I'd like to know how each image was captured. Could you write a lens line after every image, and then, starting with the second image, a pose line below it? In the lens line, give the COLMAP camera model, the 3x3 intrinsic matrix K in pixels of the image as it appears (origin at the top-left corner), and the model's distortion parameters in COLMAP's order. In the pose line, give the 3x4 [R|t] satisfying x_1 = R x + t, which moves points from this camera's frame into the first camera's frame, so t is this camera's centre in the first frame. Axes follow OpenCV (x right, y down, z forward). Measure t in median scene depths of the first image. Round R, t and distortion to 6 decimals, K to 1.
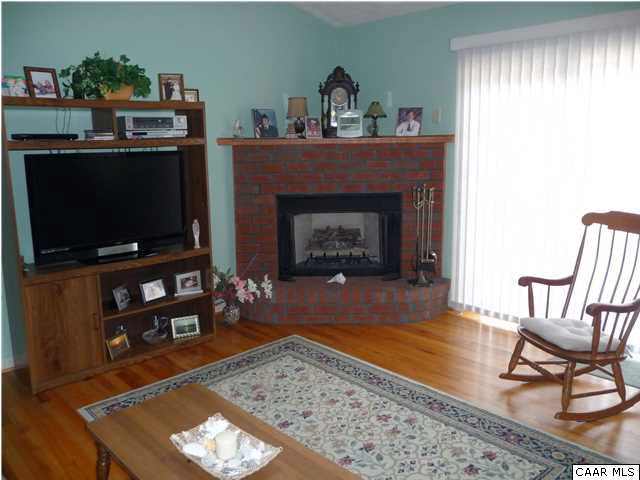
lens RADIAL K [[539.2, 0, 323.4], [0, 539.2, 238.3], [0, 0, 1]] dist [-0.016252, 0.014240]
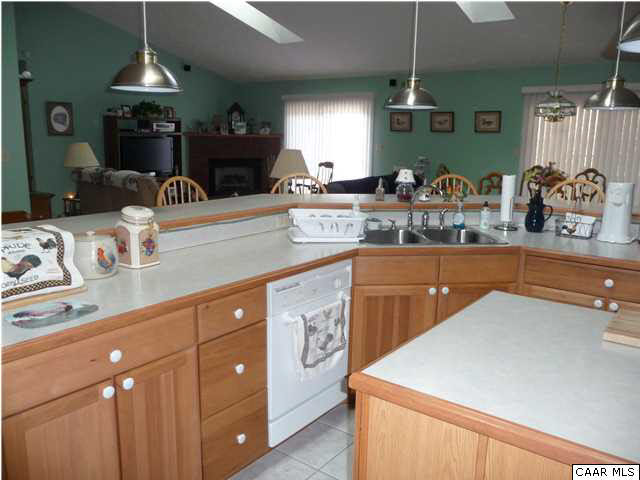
lens RADIAL K [[539.2, 0, 314.6], [0, 539.2, 237.9], [0, 0, 1]] dist [-0.016252, 0.014240]
pose [[0.988403, 0.005189, 0.151765, 0.016534], [-0.006111, 0.999966, 0.005613, 0.247586], [-0.151730, -0.006476, 0.988401, -1.355795]]
